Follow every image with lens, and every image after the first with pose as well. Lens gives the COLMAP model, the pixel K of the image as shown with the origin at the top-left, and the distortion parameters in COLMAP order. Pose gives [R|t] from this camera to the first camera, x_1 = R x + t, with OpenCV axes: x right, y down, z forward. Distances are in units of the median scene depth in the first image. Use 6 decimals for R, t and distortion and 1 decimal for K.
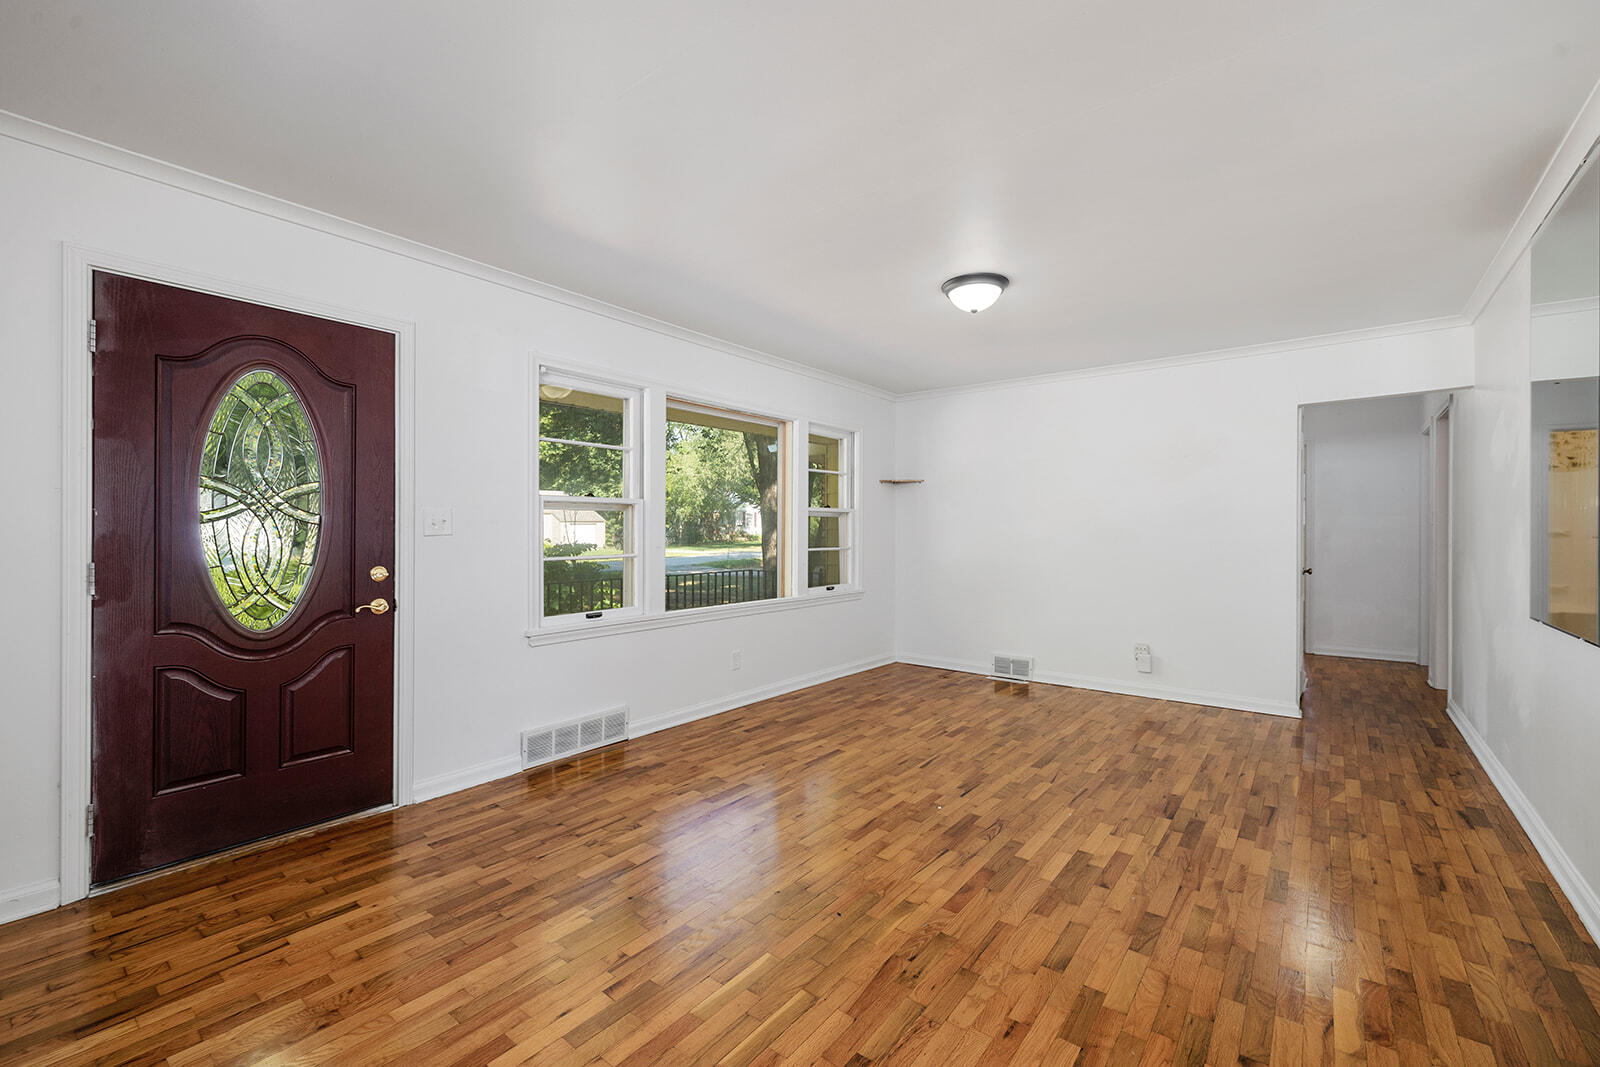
lens RADIAL K [[682.4, 0, 790.5], [0, 682.4, 531.9], [0, 0, 1]] dist [-0.000044, -0.000213]
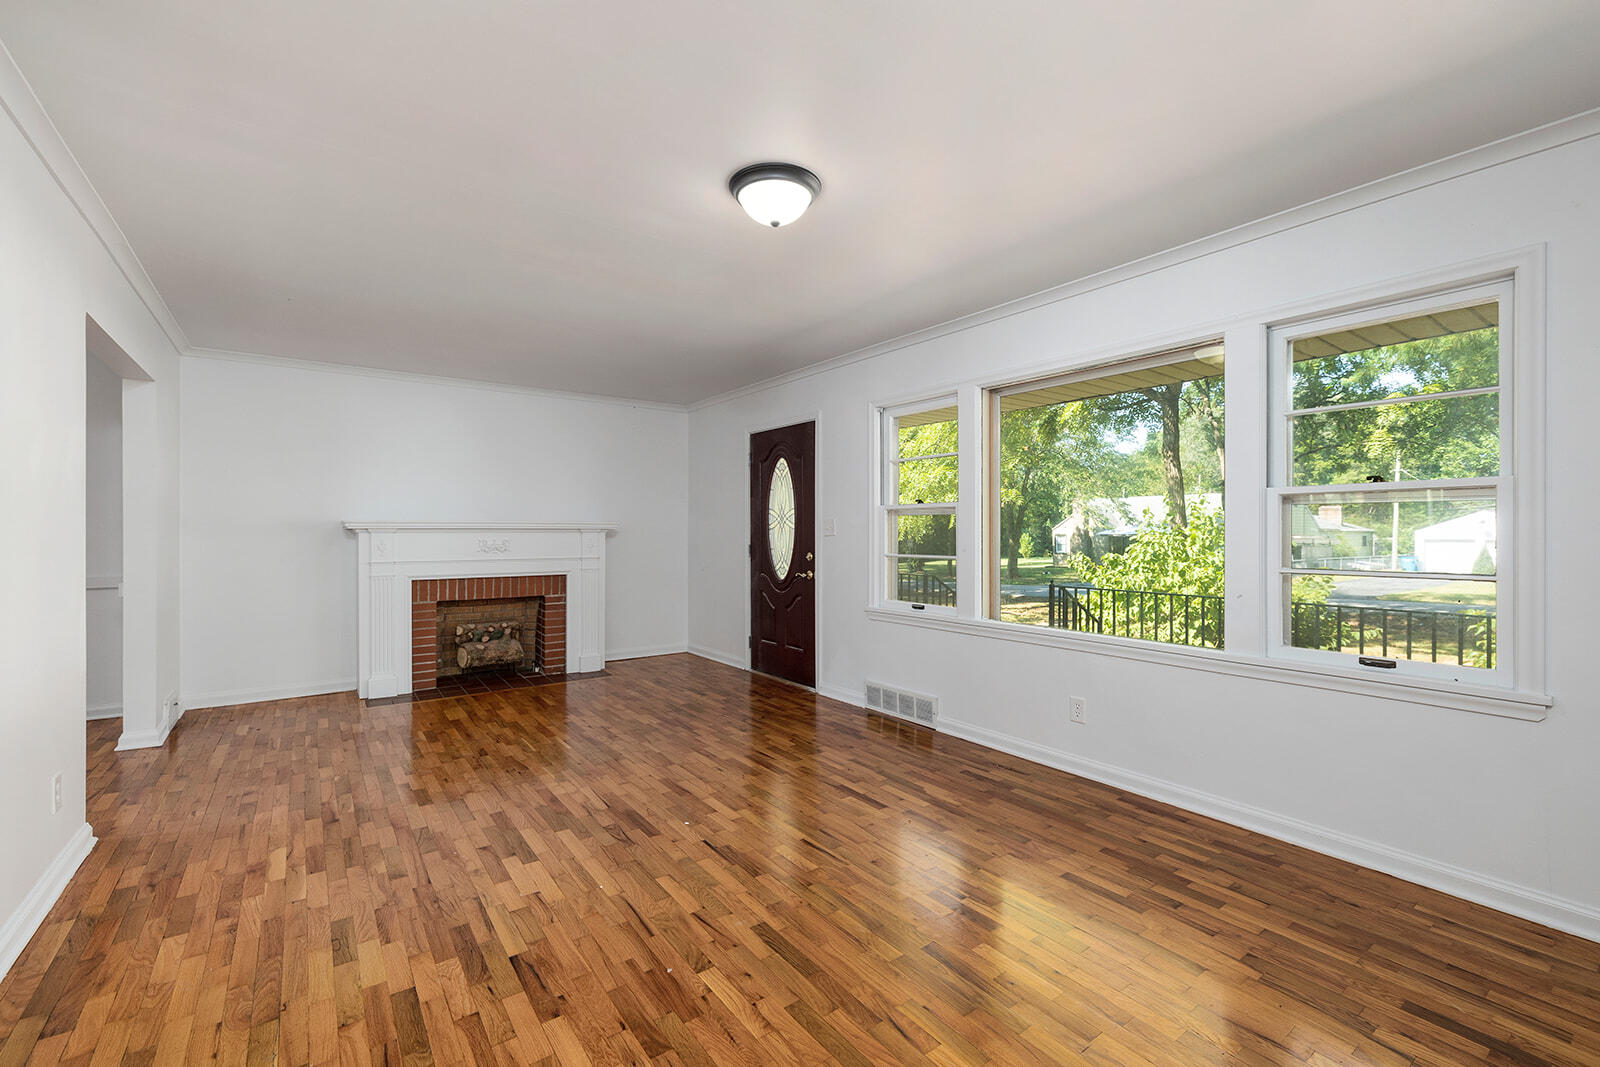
lens RADIAL K [[682.4, 0, 790.5], [0, 682.4, 531.9], [0, 0, 1]] dist [-0.000044, -0.000213]
pose [[-0.280078, -0.002824, -0.959973, 1.125925], [-0.001753, 0.999996, -0.002430, 0.001121], [0.959976, 0.001002, -0.280082, 1.450039]]
